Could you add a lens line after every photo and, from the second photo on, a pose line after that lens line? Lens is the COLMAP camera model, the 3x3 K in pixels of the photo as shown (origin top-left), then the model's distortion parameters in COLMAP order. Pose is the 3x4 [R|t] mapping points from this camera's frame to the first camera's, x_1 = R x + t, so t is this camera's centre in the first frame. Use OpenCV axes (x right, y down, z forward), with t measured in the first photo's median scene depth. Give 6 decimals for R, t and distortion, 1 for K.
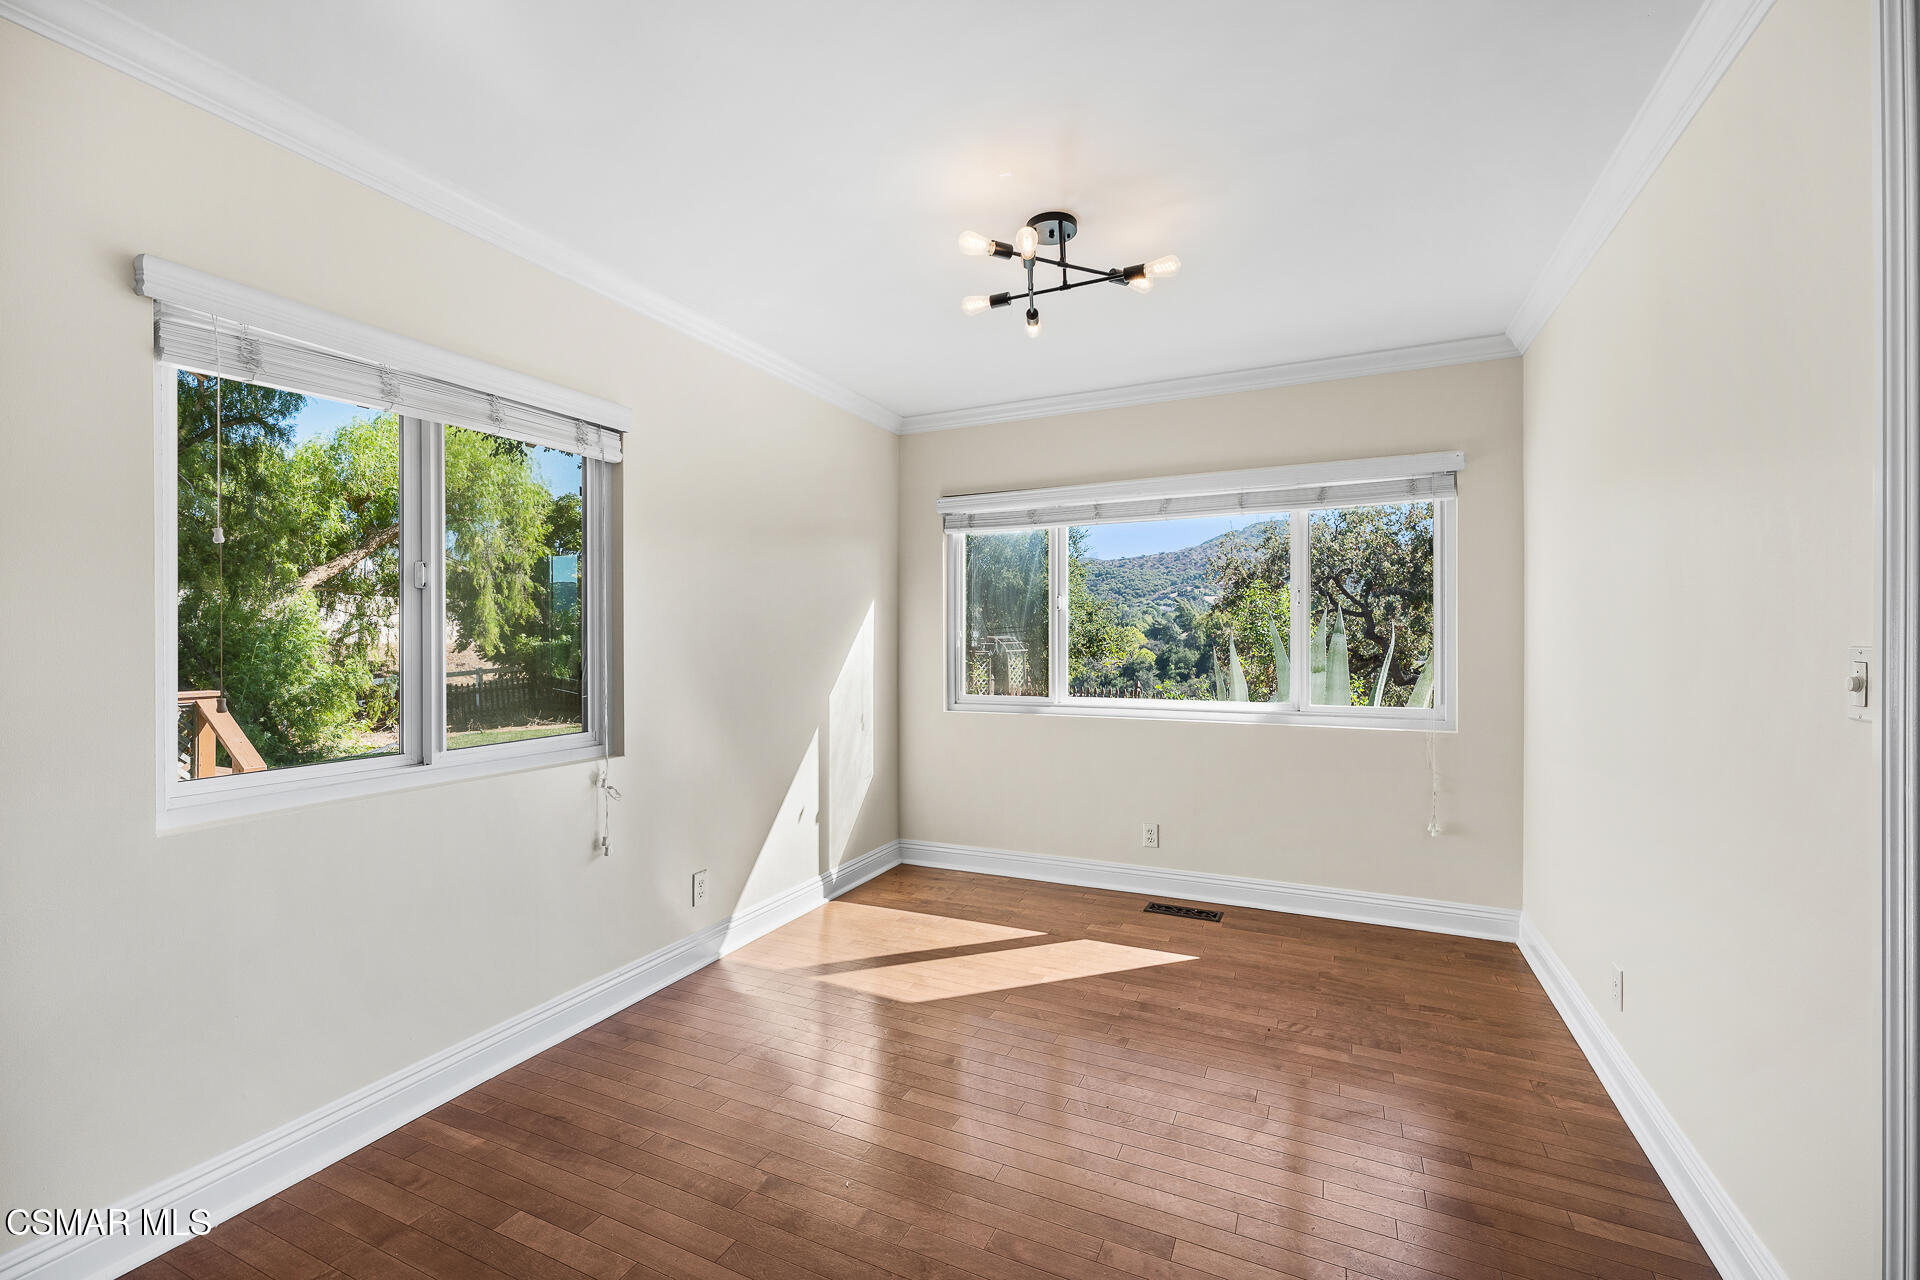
lens RADIAL K [[788.9, 0, 964.7], [0, 788.9, 642.5], [0, 0, 1]] dist [0.005852, -0.000971]
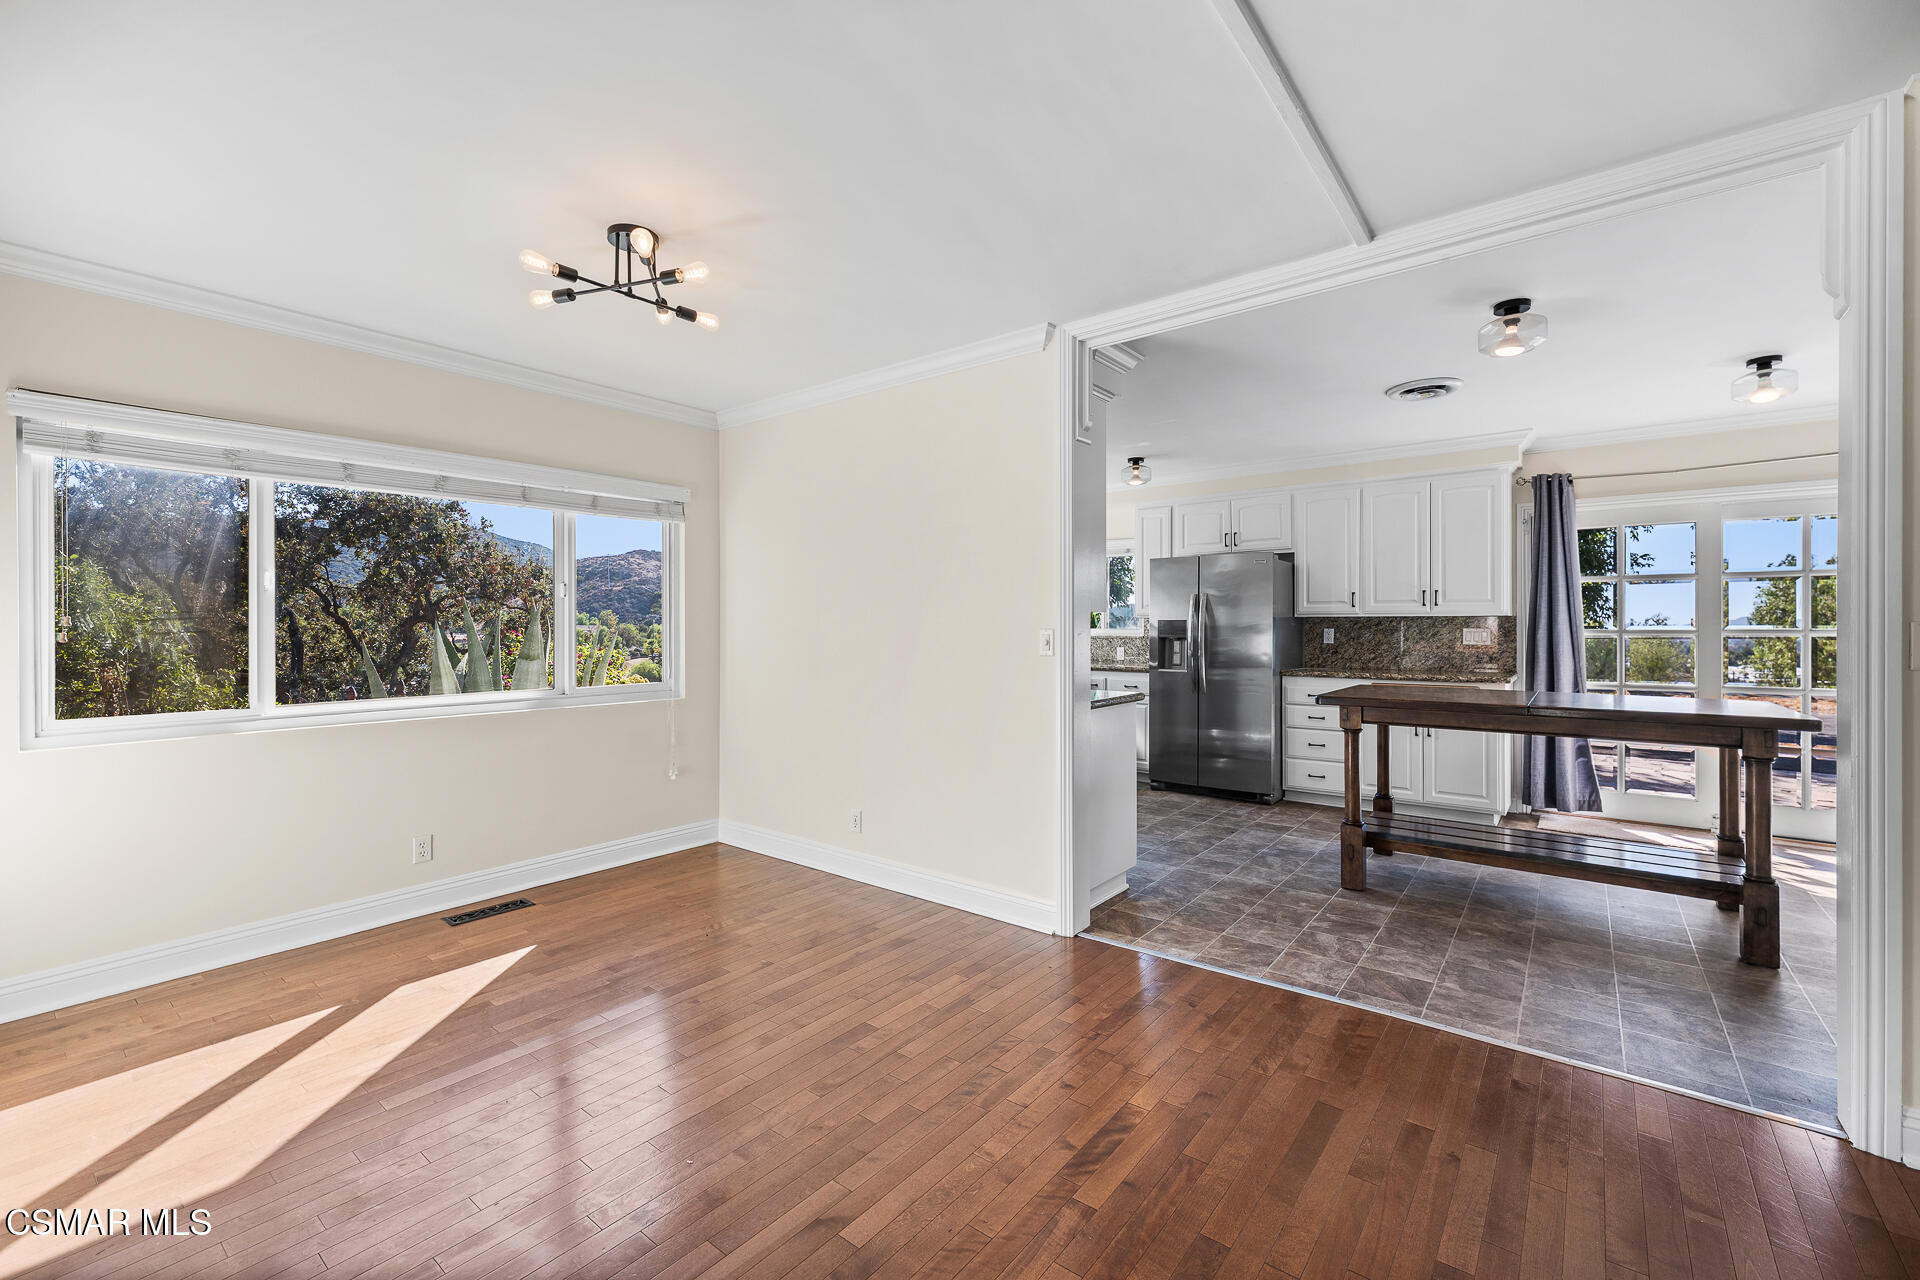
lens RADIAL K [[788.9, 0, 963.1], [0, 788.9, 631.5], [0, 0, 1]] dist [0.005852, -0.000971]
pose [[0.236244, -0.002624, 0.971690, -0.538981], [0.008705, 0.999962, 0.000584, 0.003884], [-0.971655, 0.008321, 0.236258, 0.213498]]
